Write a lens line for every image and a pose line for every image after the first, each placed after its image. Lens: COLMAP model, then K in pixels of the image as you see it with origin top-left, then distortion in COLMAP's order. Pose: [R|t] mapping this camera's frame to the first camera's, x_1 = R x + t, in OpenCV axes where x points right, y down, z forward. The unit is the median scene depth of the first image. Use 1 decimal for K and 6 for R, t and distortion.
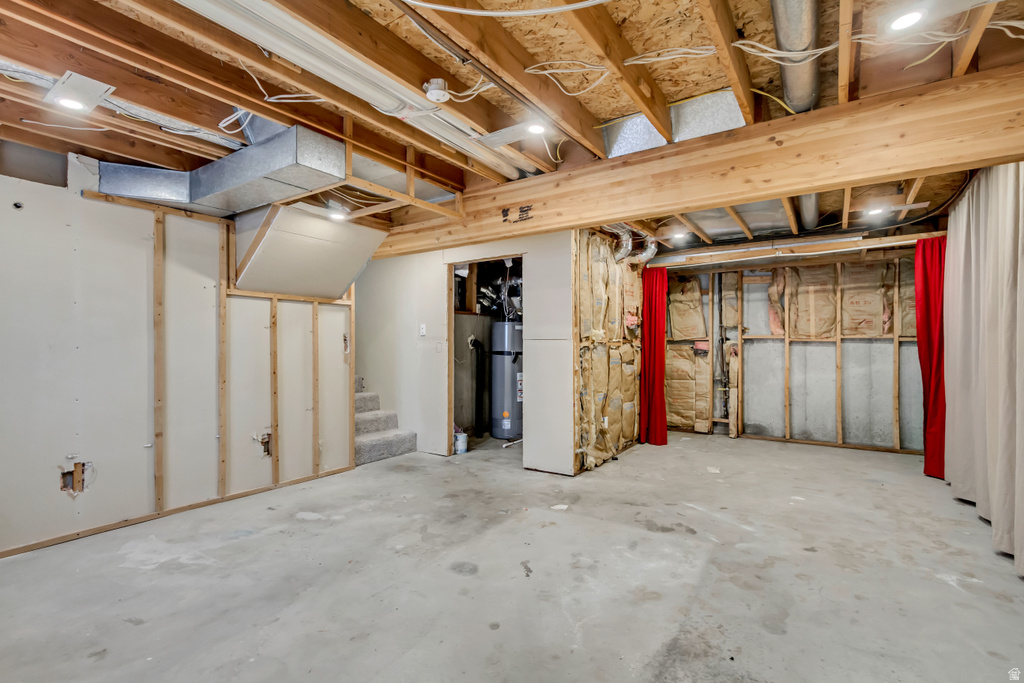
lens RADIAL K [[477.3, 0, 513.8], [0, 477.3, 345.0], [0, 0, 1]] dist [0.002273, -0.000081]
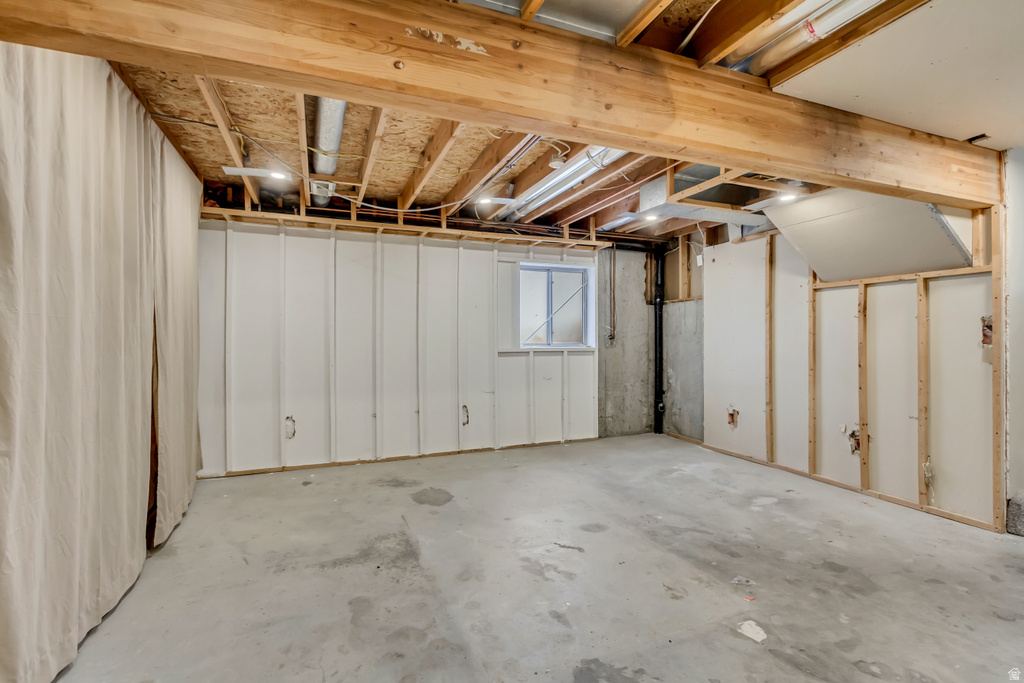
lens RADIAL K [[477.3, 0, 513.8], [0, 477.3, 345.0], [0, 0, 1]] dist [0.002273, -0.000081]
pose [[-0.559190, 0.016368, -0.828878, 0.761519], [0.007641, 0.999864, 0.014589, -0.001085], [0.829004, 0.001824, -0.559239, 1.167821]]
